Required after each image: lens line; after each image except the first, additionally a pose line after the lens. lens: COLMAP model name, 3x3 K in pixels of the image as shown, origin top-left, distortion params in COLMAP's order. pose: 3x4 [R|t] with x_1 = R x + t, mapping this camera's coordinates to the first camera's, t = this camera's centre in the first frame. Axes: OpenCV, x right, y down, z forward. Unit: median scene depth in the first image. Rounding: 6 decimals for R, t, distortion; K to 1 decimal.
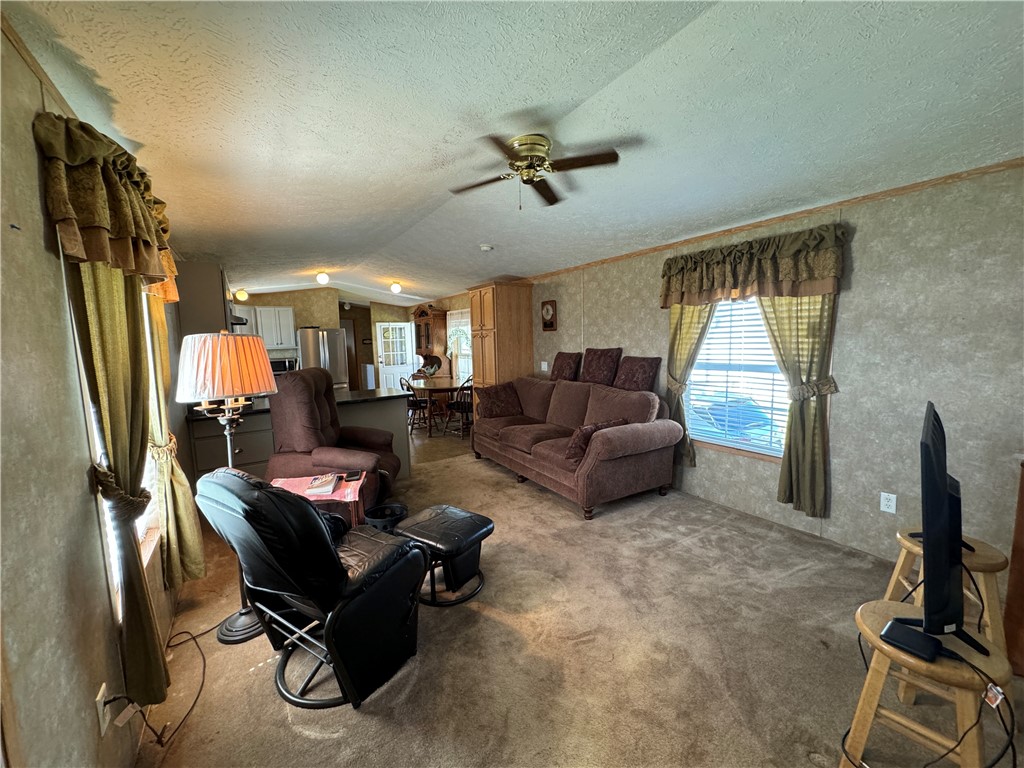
lens RADIAL K [[406.1, 0, 509.2], [0, 406.1, 384.5], [0, 0, 1]] dist [-0.003842, -0.000037]
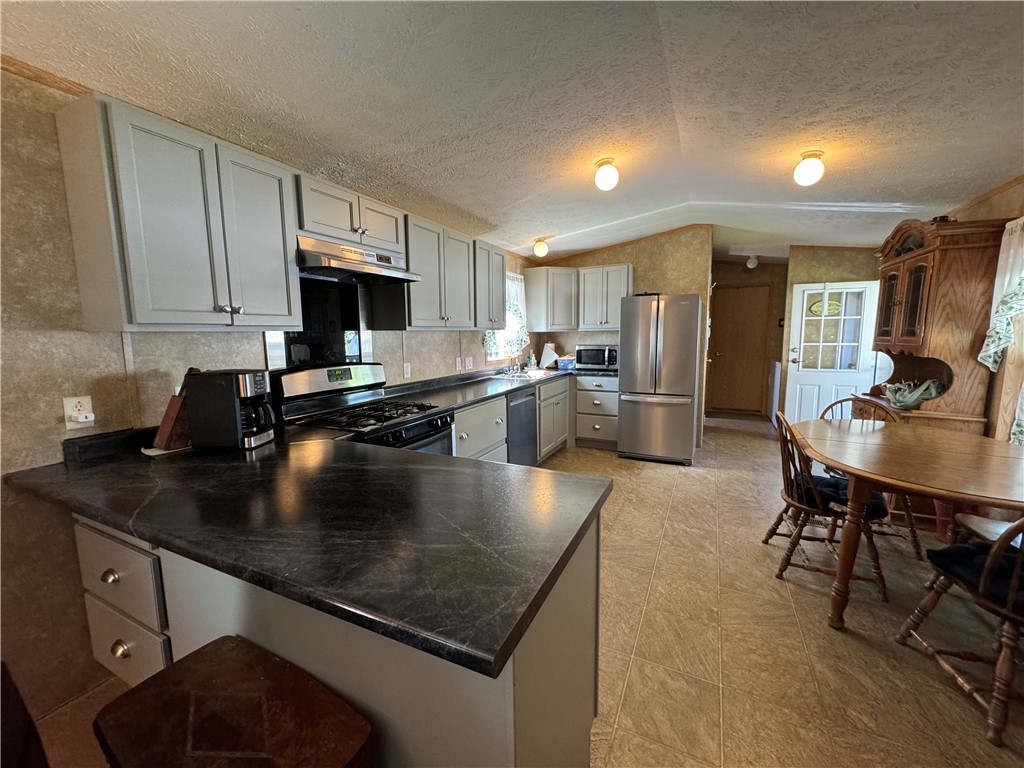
lens RADIAL K [[406.1, 0, 511.3], [0, 406.1, 383.4], [0, 0, 1]] dist [-0.003842, -0.000037]
pose [[0.519608, 0.124484, -0.845288, -0.074579], [-0.096371, 0.991555, 0.086784, -0.045269], [0.848953, 0.036368, 0.527216, 0.526807]]
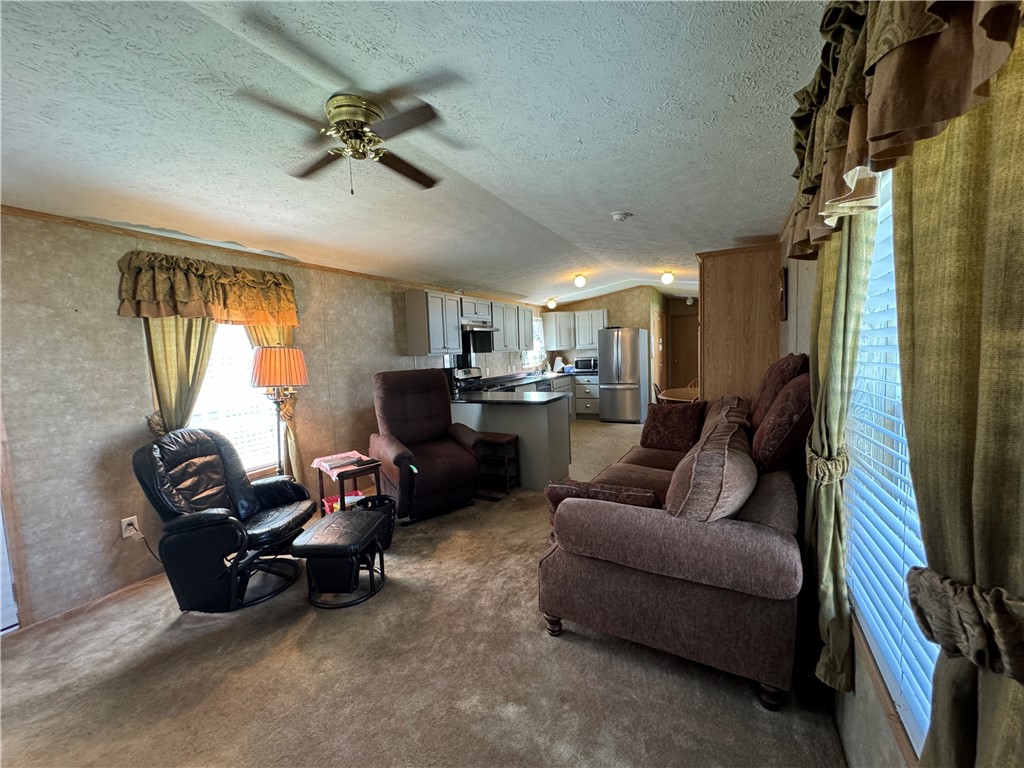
lens RADIAL K [[406.1, 0, 515.0], [0, 406.1, 384.4], [0, 0, 1]] dist [-0.003842, -0.000037]
pose [[0.494933, 0.077217, -0.865493, 0.294579], [-0.067472, 0.996452, 0.050317, -0.032290], [0.866307, 0.033494, 0.498387, 0.274522]]
